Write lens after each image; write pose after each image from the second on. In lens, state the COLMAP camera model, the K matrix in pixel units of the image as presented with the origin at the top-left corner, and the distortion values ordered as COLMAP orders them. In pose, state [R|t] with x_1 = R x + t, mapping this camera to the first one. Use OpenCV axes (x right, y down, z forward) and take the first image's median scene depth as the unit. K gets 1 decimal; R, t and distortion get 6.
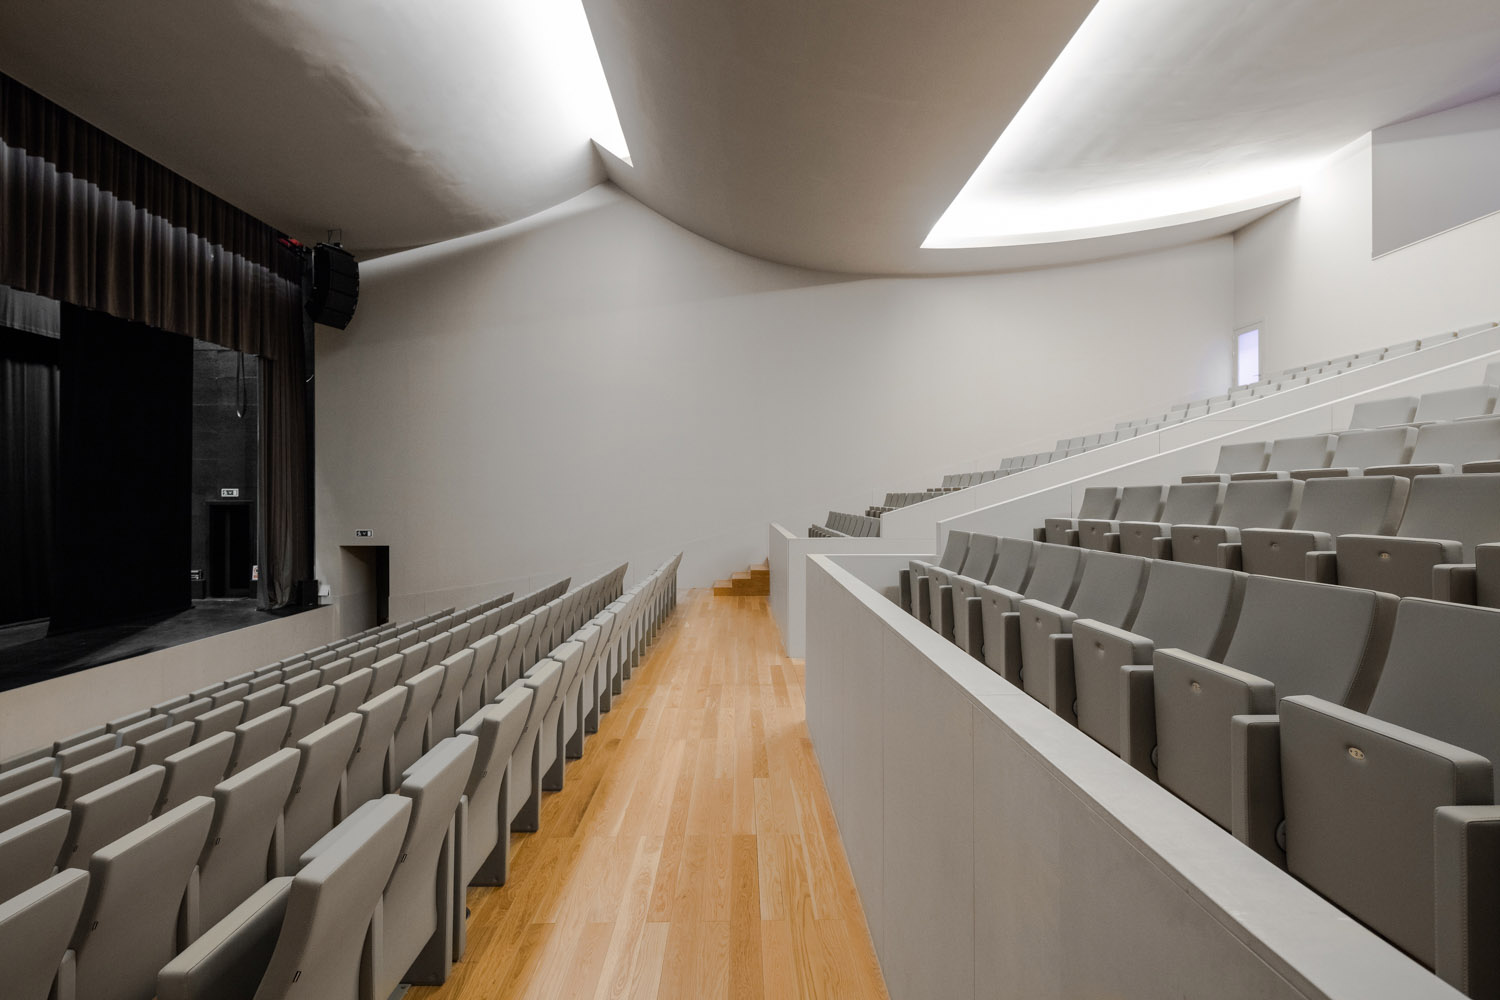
lens RADIAL K [[733.5, 0, 750.0], [0, 733.5, 500.0], [0, 0, 1]] dist [0.001079, 0.000106]
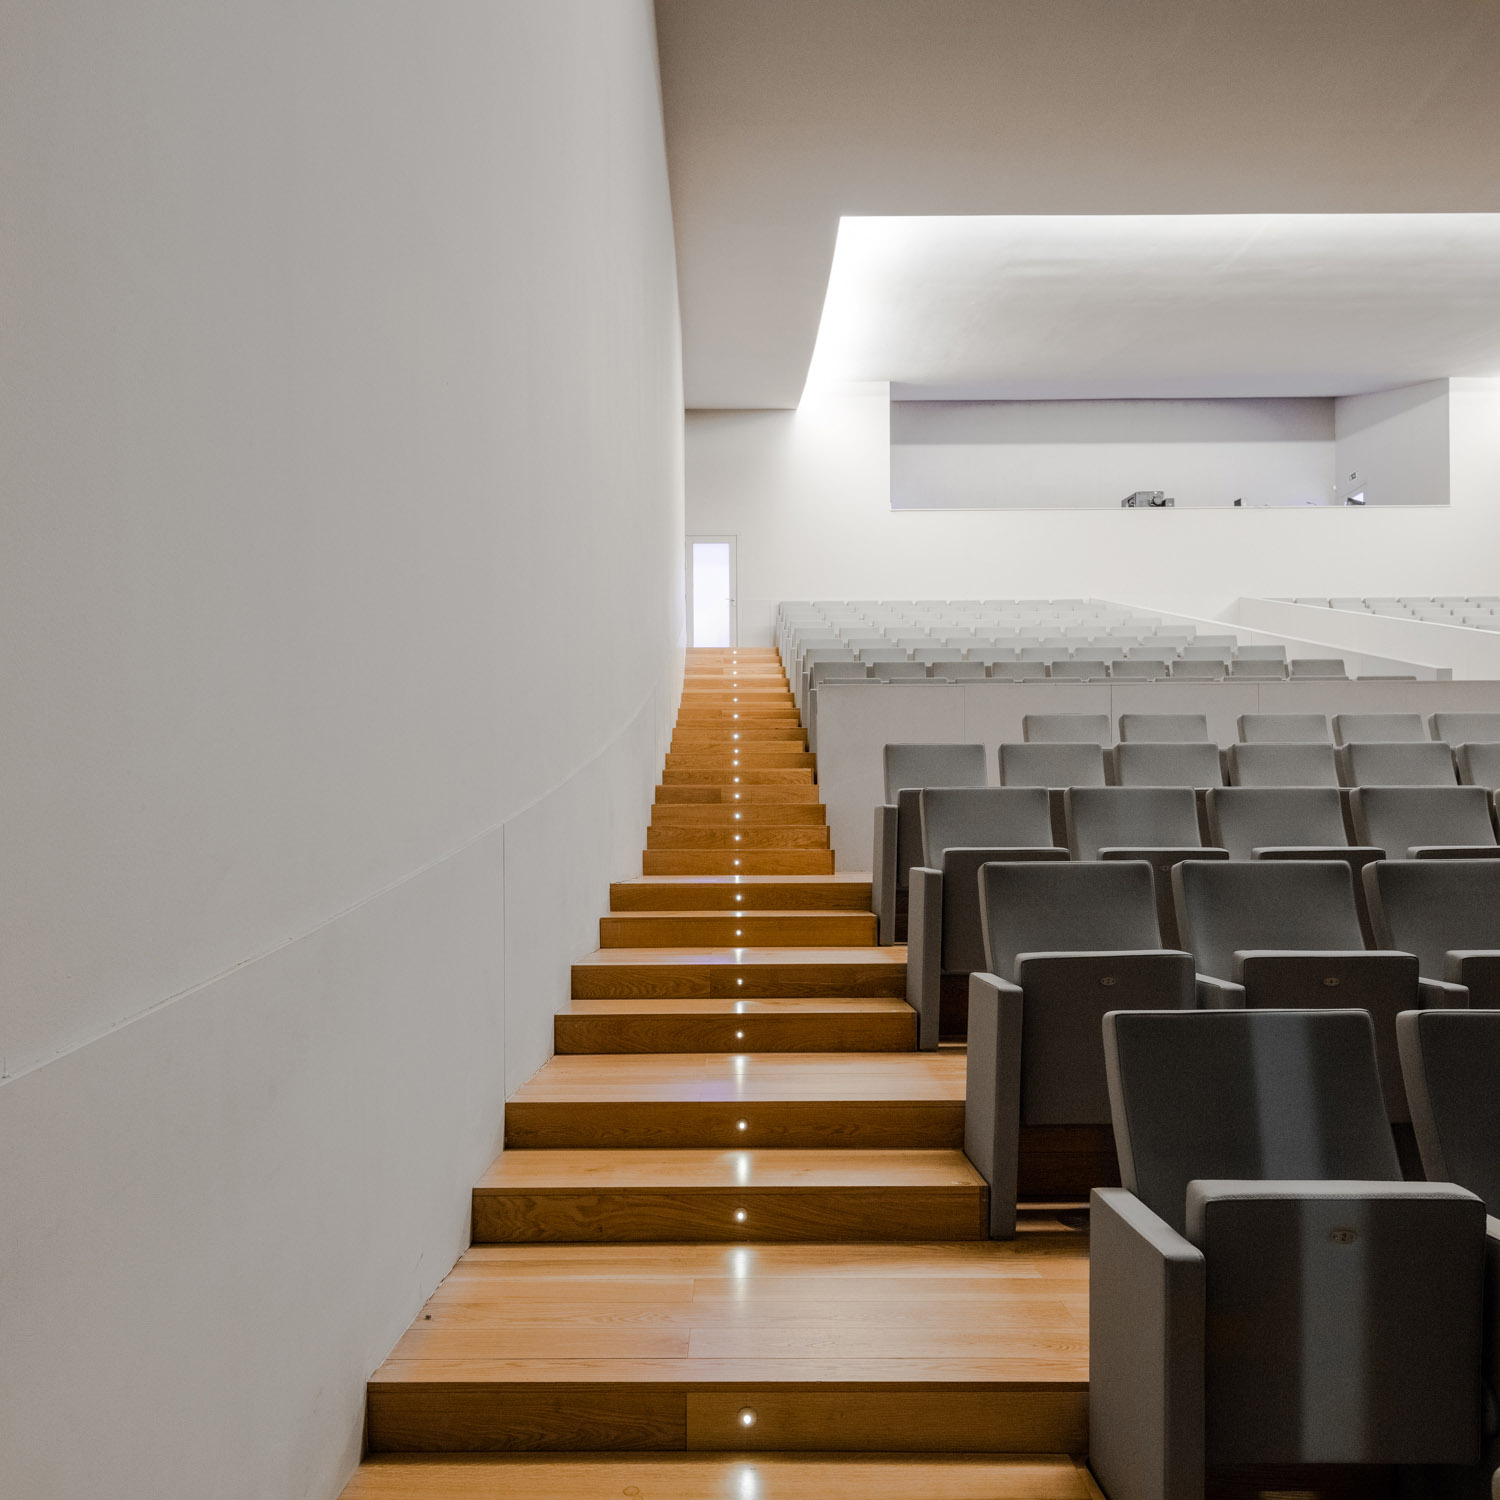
lens RADIAL K [[626.5, 0, 750.0], [0, 626.5, 750.0], [0, 0, 1]] dist [-0.000736, -0.000174]
pose [[0.014778, 0.010738, 0.999833, 0.003832], [0.002385, 0.999939, -0.010774, 0.005411], [-0.999888, 0.002544, 0.014752, 1.793891]]
